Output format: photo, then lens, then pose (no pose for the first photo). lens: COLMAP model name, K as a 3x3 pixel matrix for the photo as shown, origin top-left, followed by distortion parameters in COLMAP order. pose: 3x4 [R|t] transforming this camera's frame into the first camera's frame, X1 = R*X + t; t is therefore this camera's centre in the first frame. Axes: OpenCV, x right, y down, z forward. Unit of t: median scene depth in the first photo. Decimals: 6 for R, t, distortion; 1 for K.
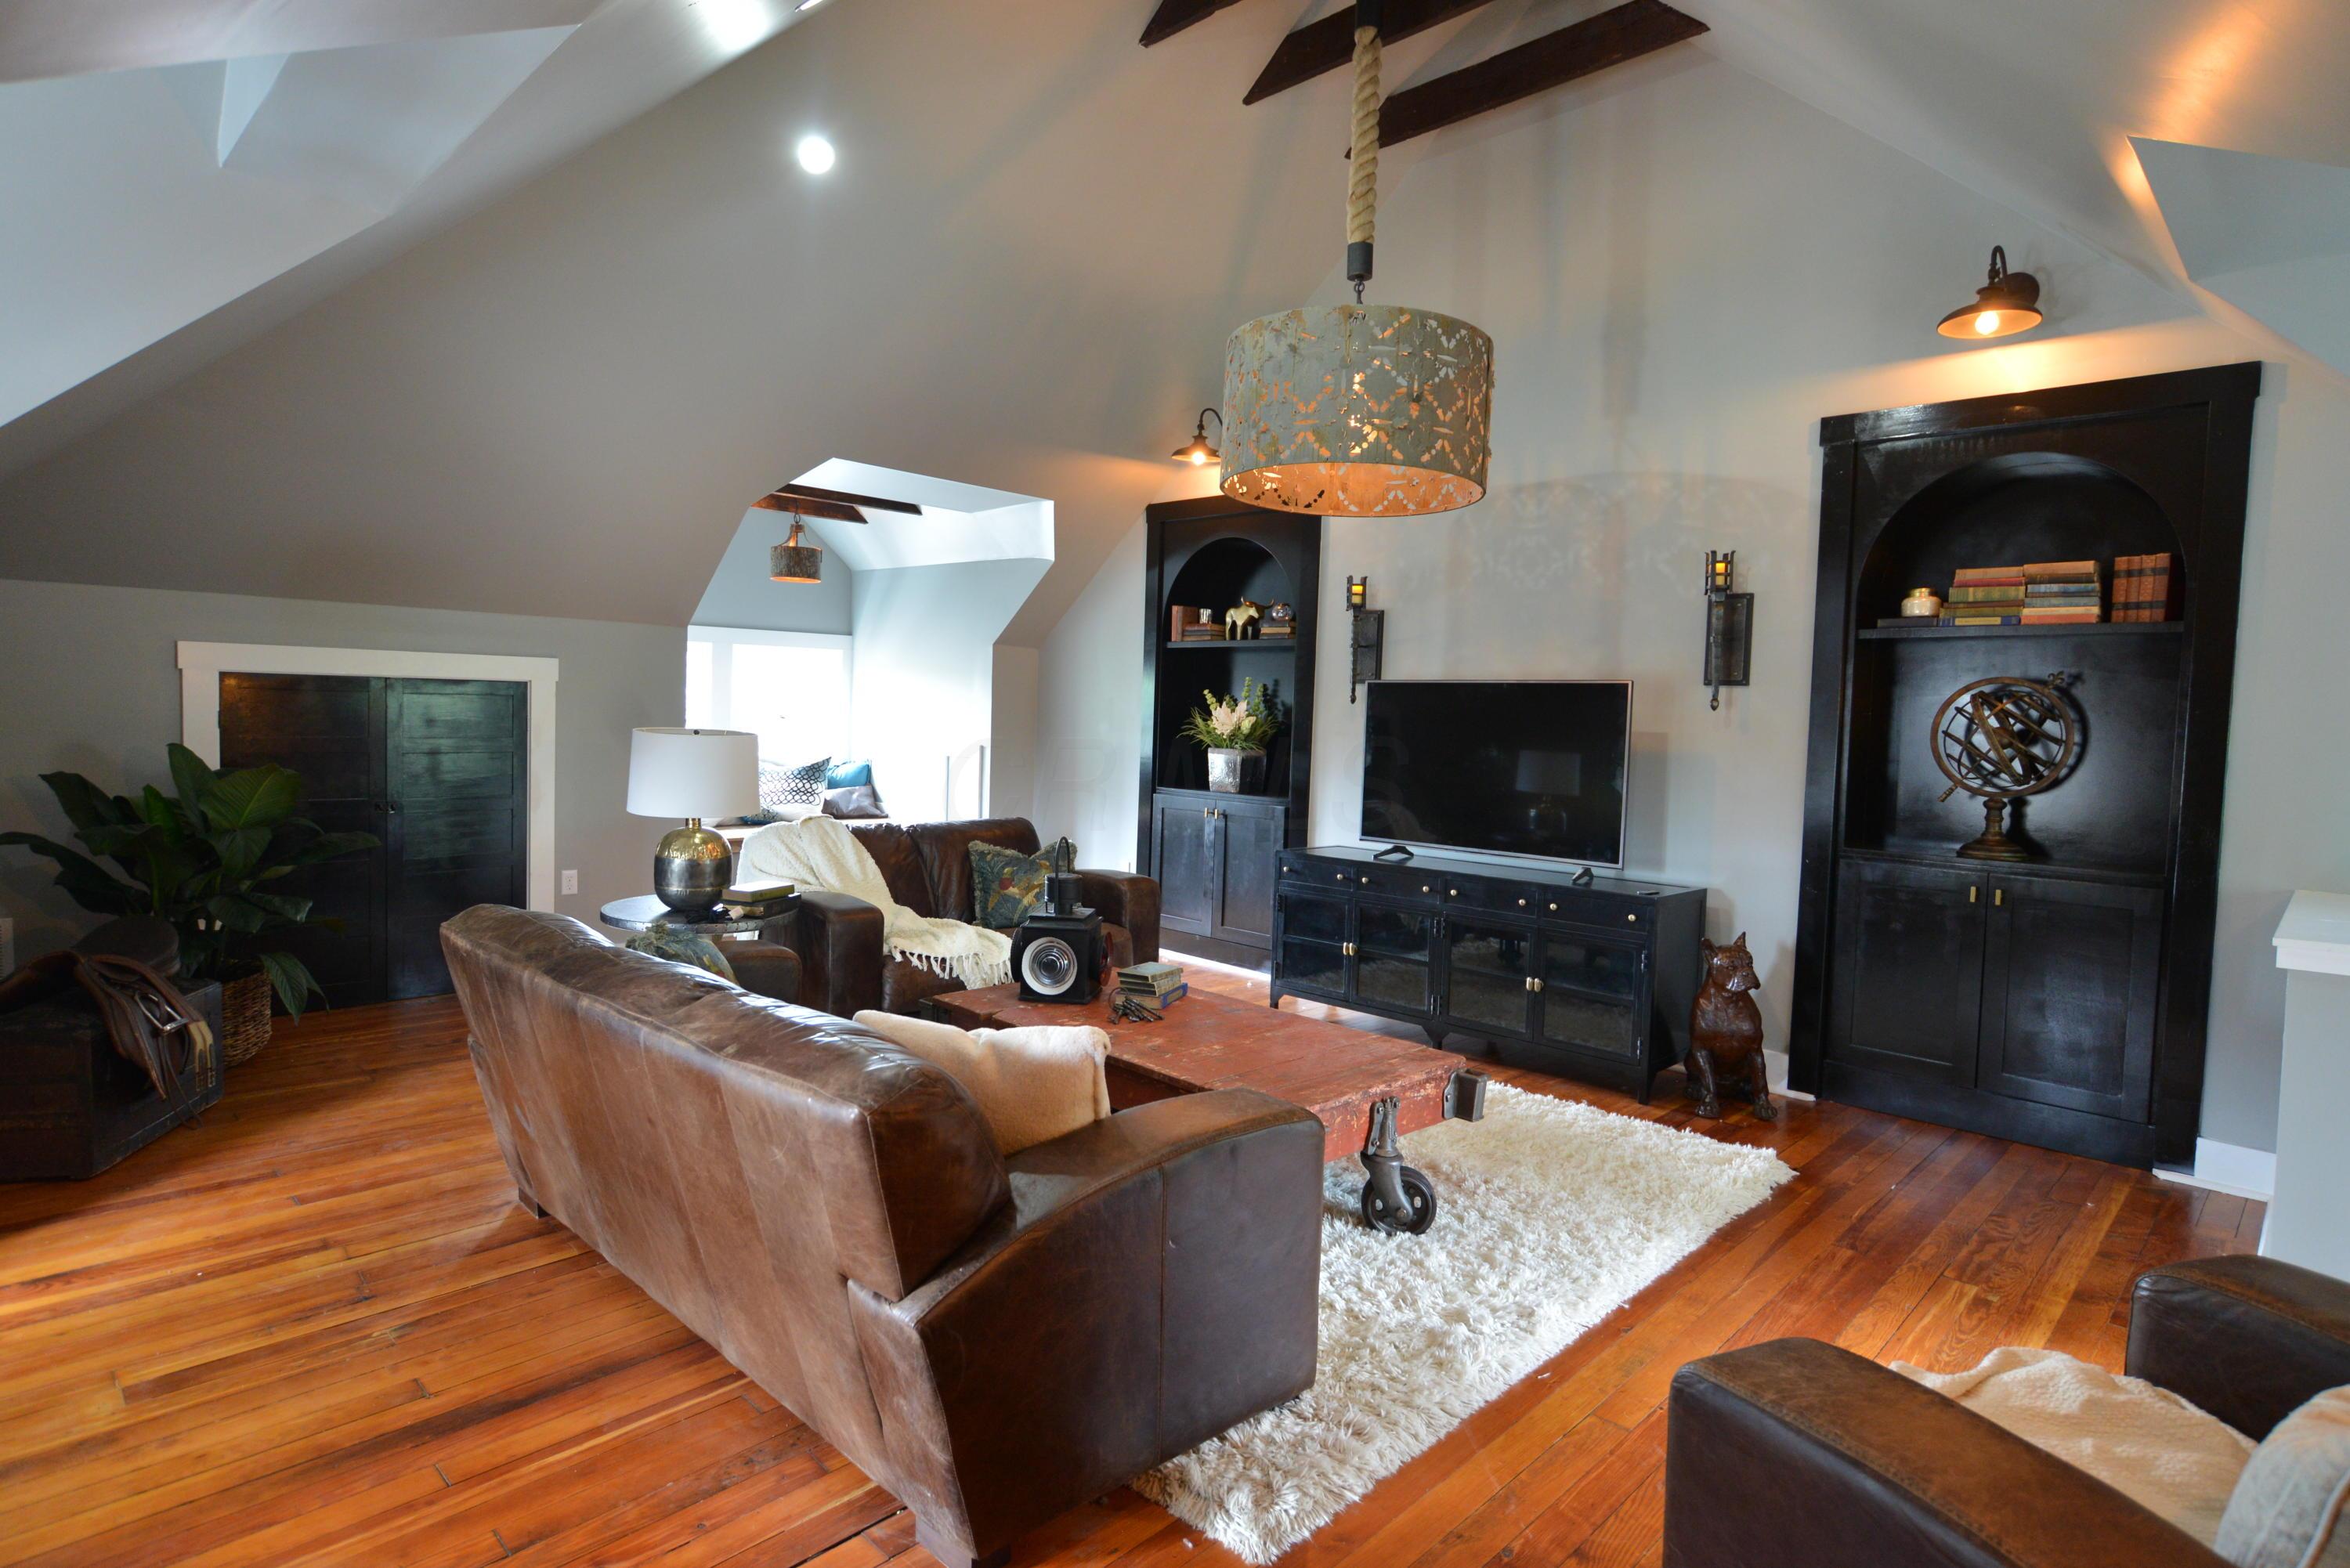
lens RADIAL K [[1233.1, 0, 1183.9], [0, 1233.1, 769.8], [0, 0, 1]] dist [-0.015271, 0.006116]
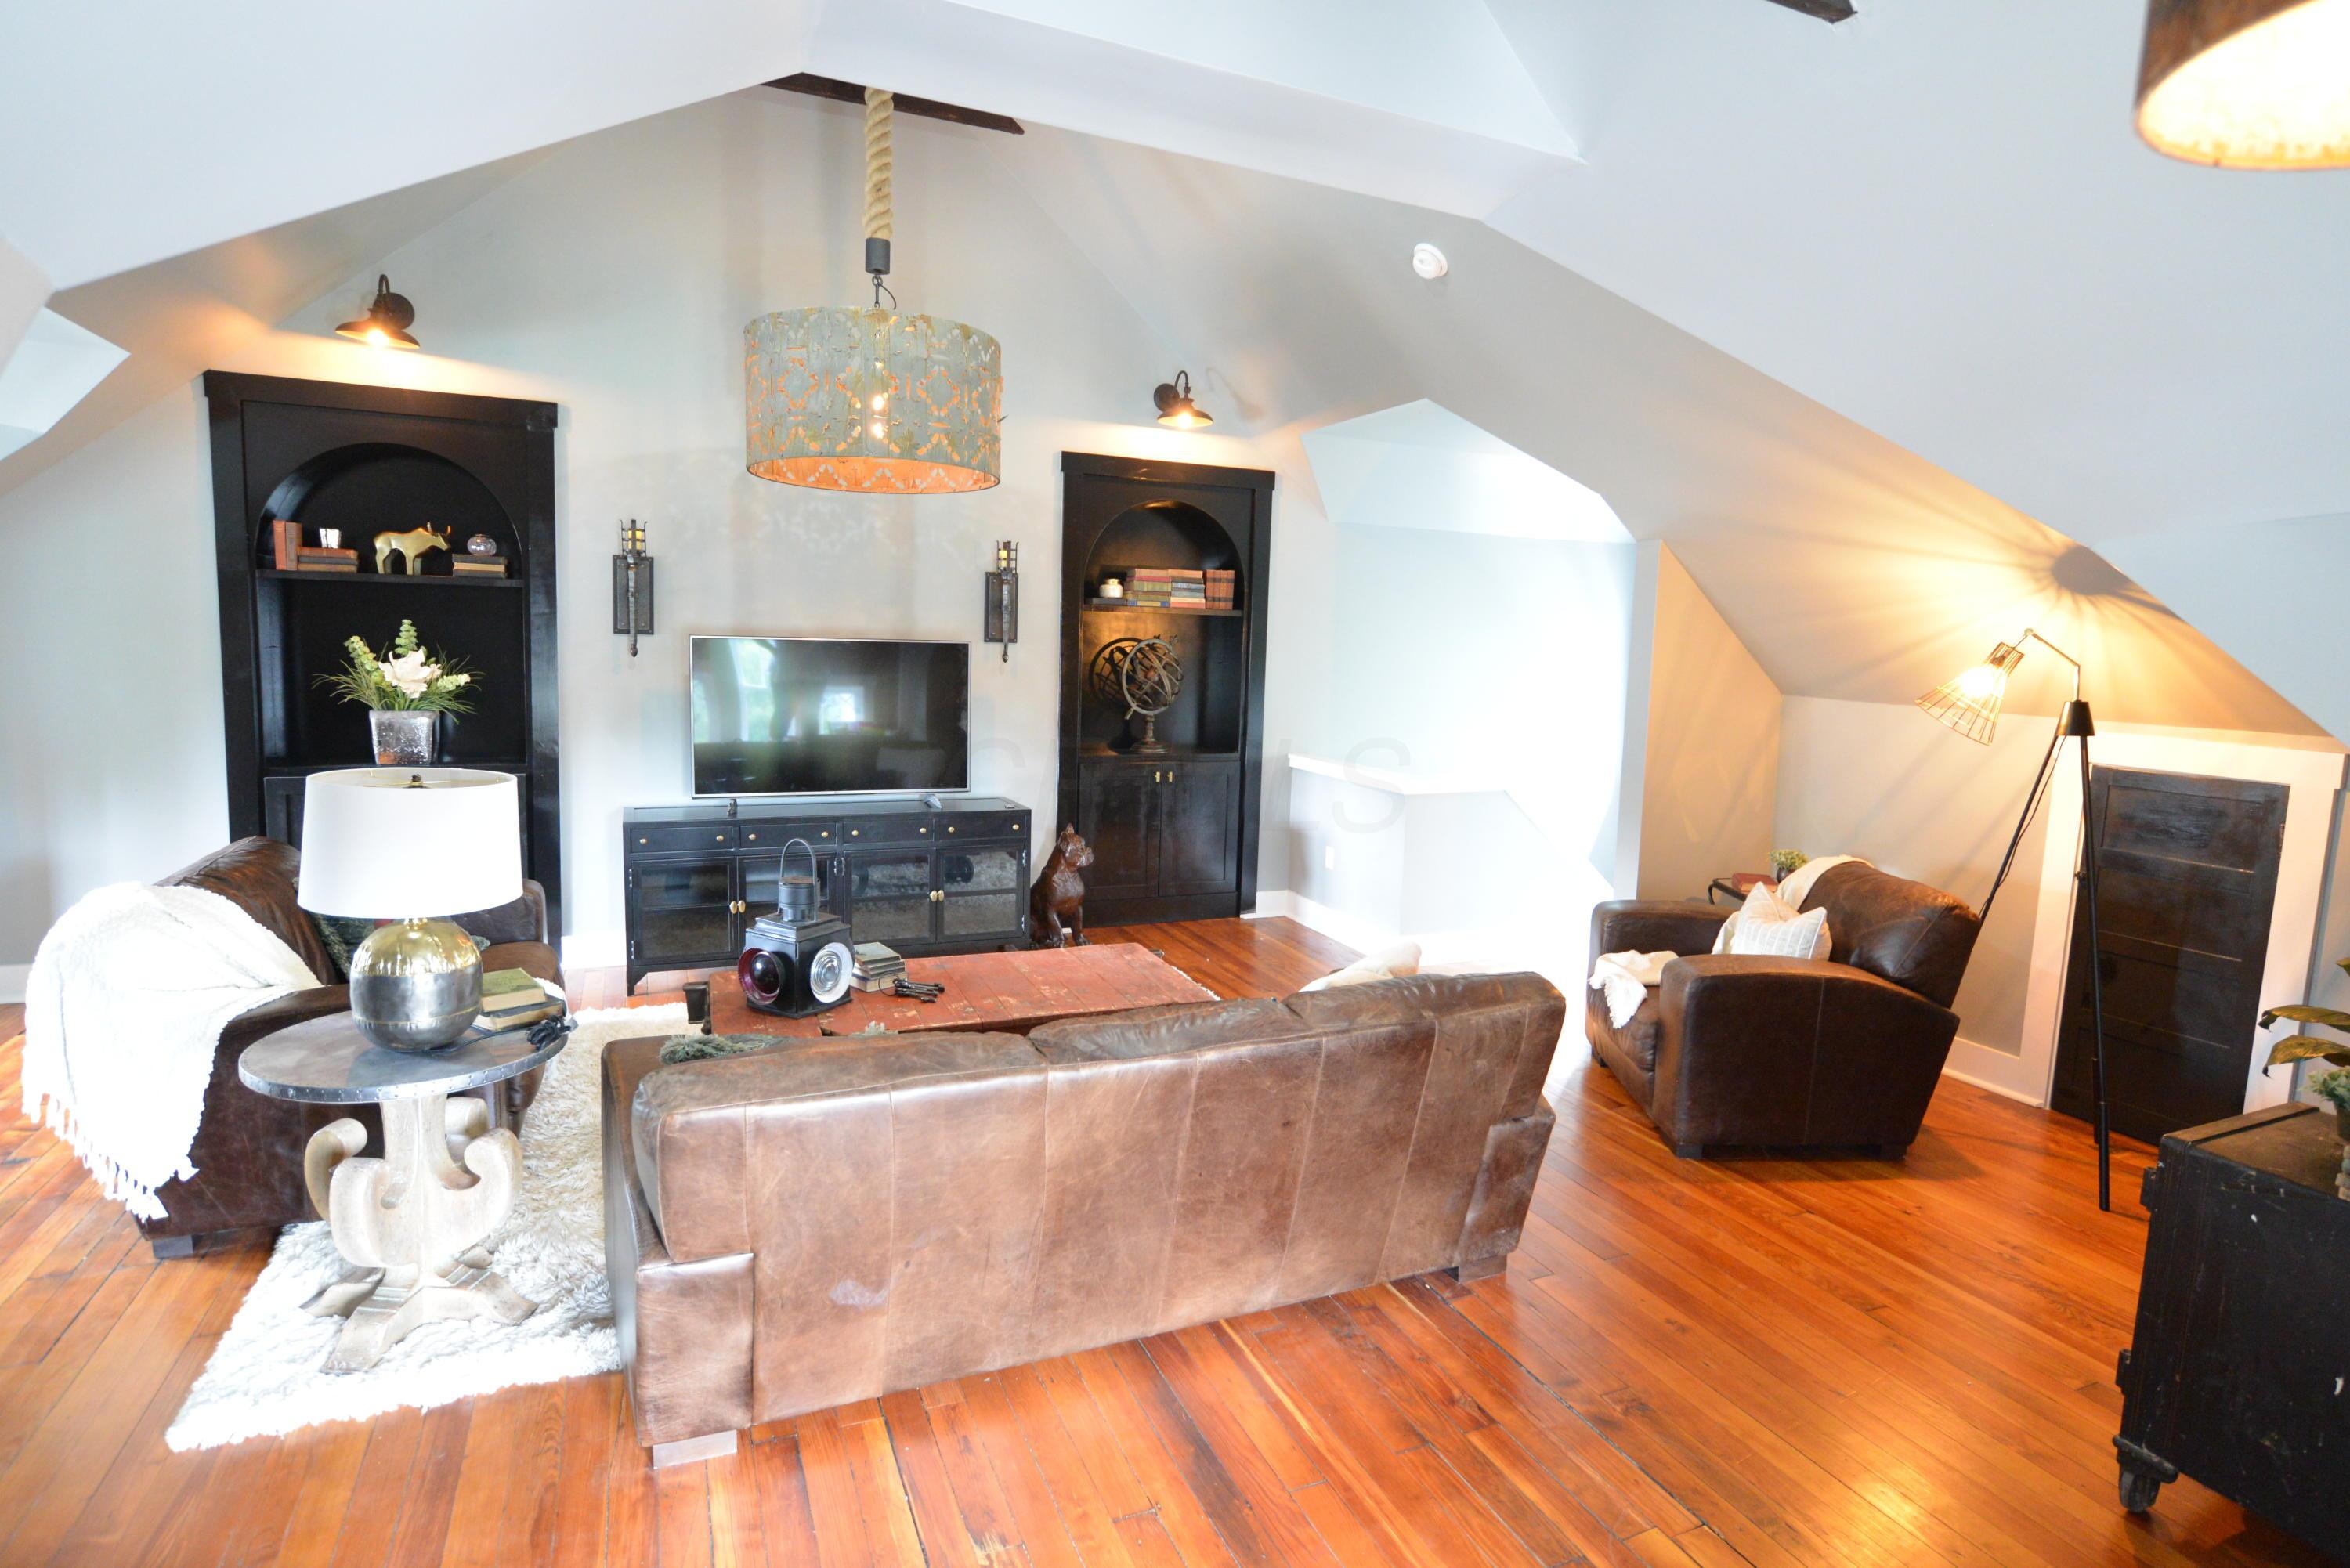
lens RADIAL K [[1233.1, 0, 1183.9], [0, 1233.1, 769.8], [0, 0, 1]] dist [-0.015271, 0.006116]
pose [[0.378722, -0.120815, 0.917591, -0.715554], [0.024390, 0.992402, 0.120598, -0.088283], [-0.925189, -0.023293, 0.378791, 0.317395]]
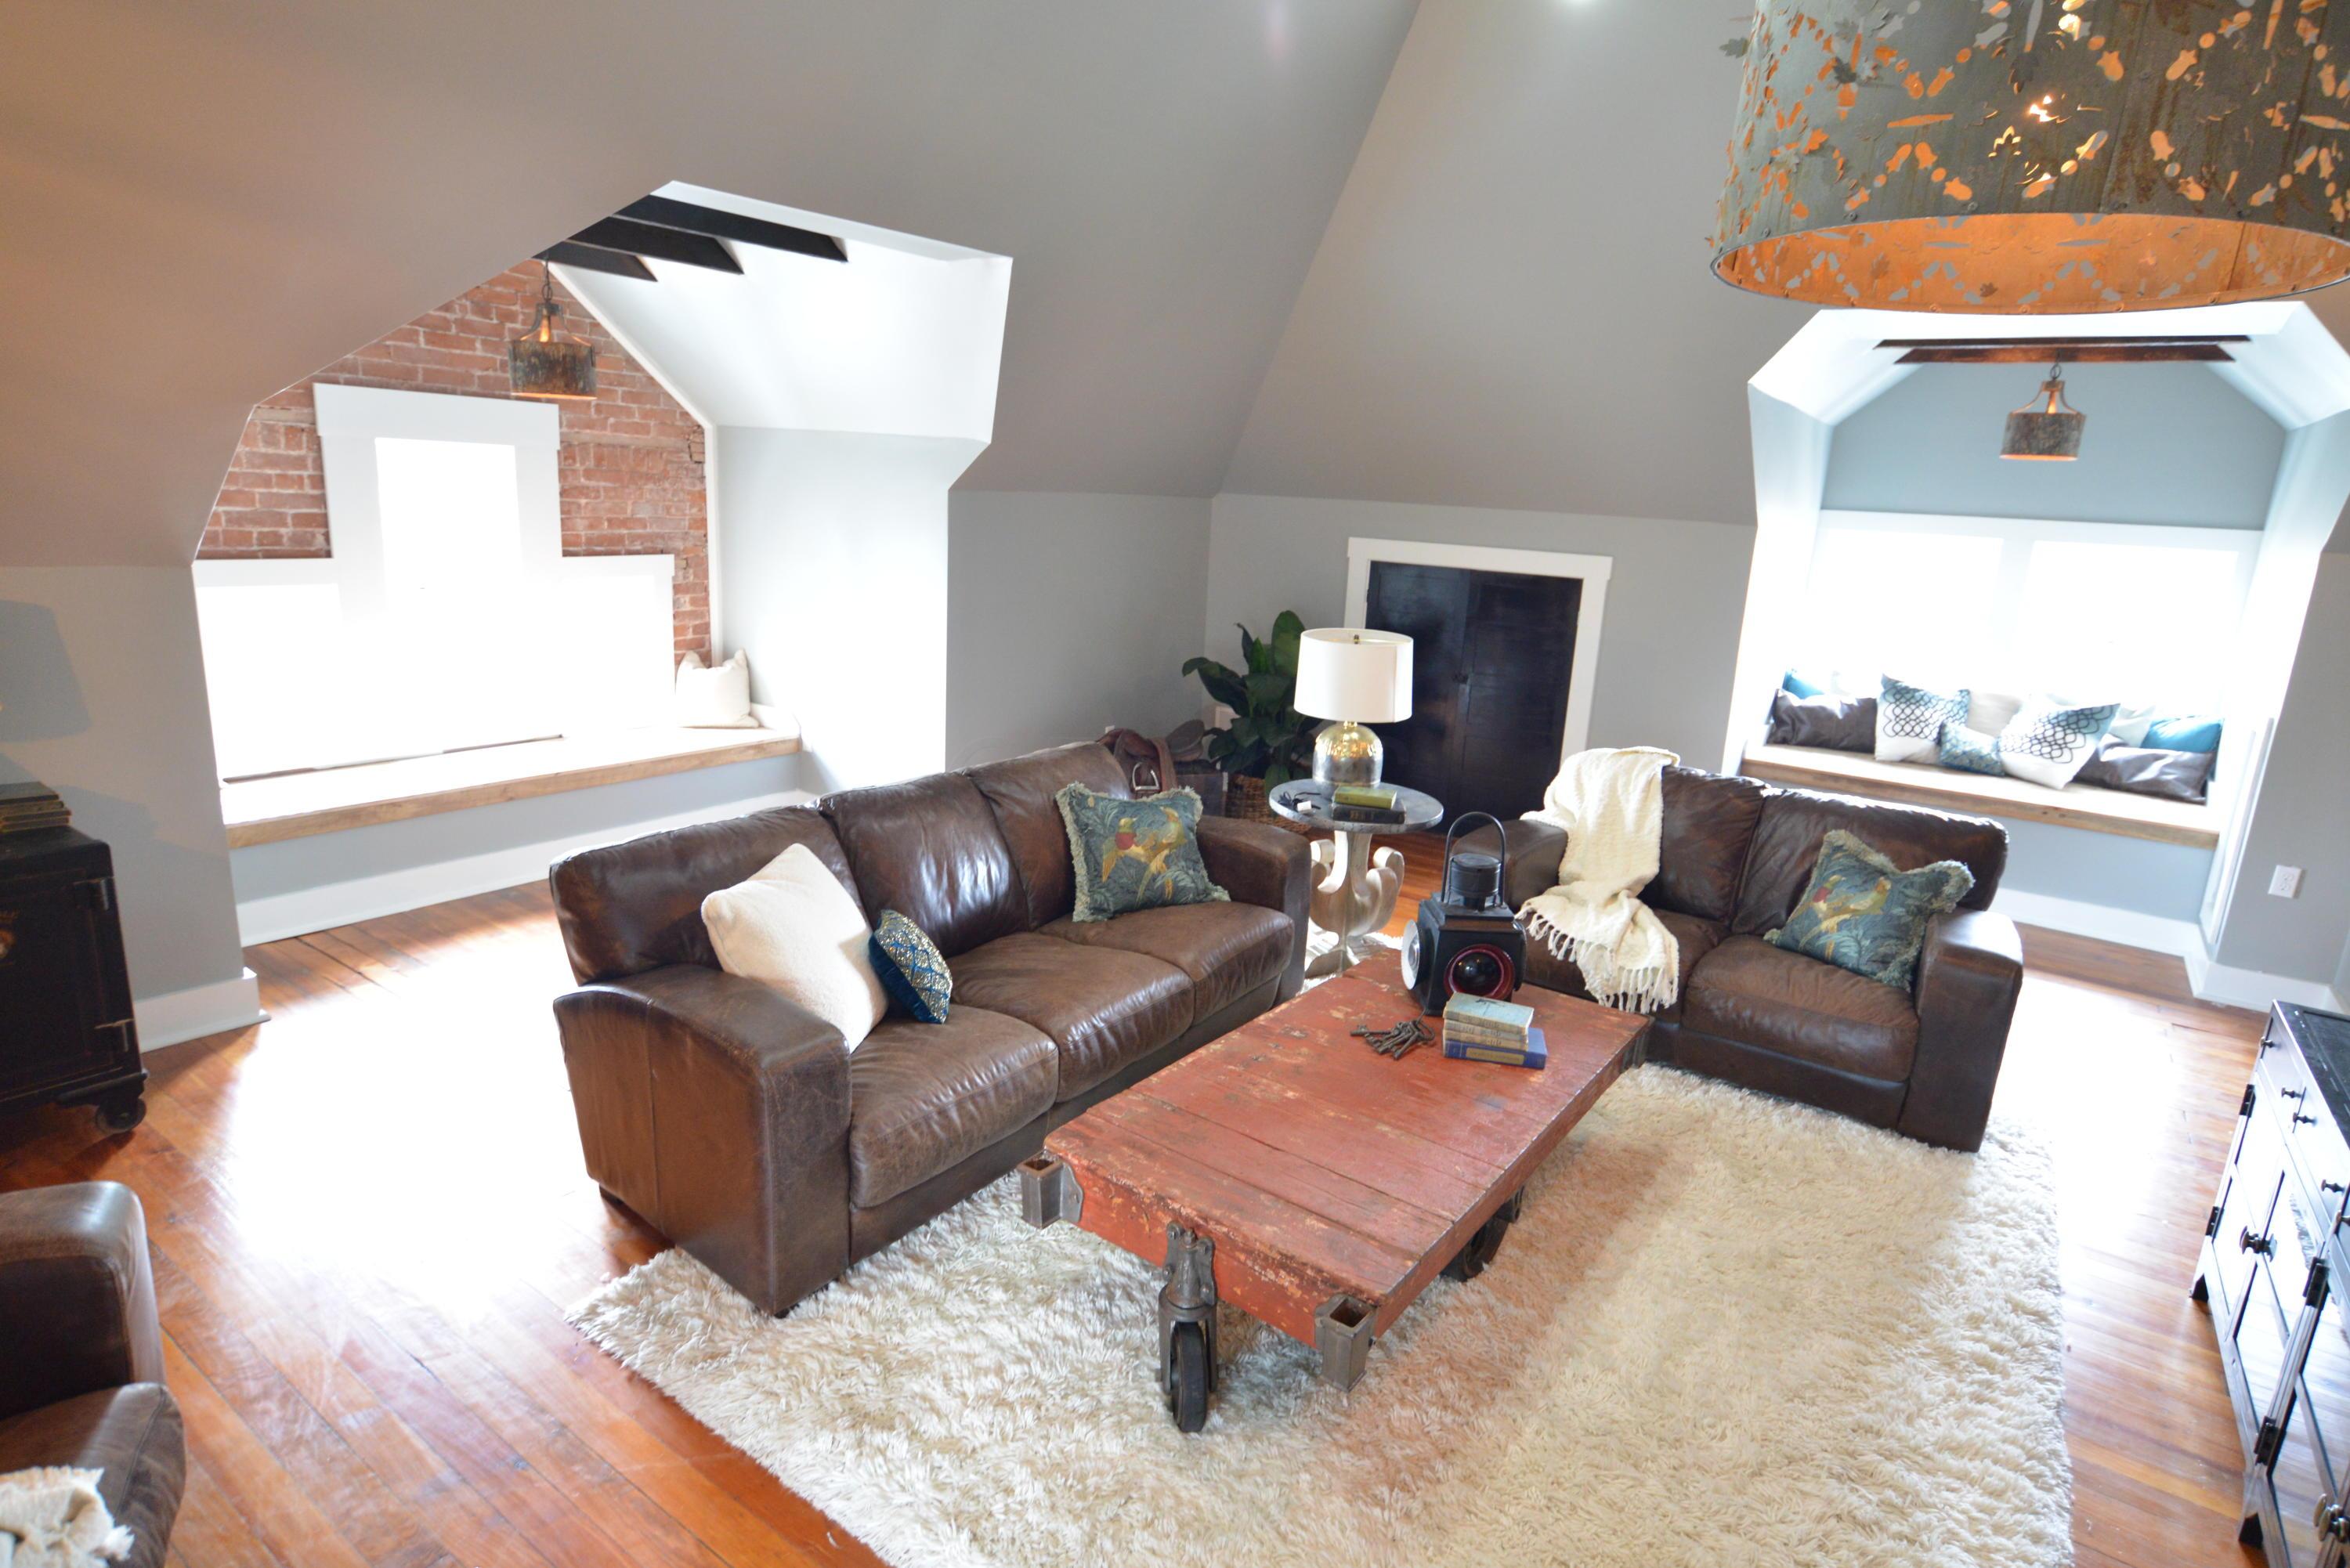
lens RADIAL K [[1232.1, 0, 1184.0], [0, 1232.1, 771.1], [0, 0, 1]] dist [-0.021016, 0.013120]
pose [[0.165167, 0.199013, -0.965978, 0.534856], [-0.096479, 0.977993, 0.184992, -0.084548], [0.981535, 0.062642, 0.180733, 0.566124]]
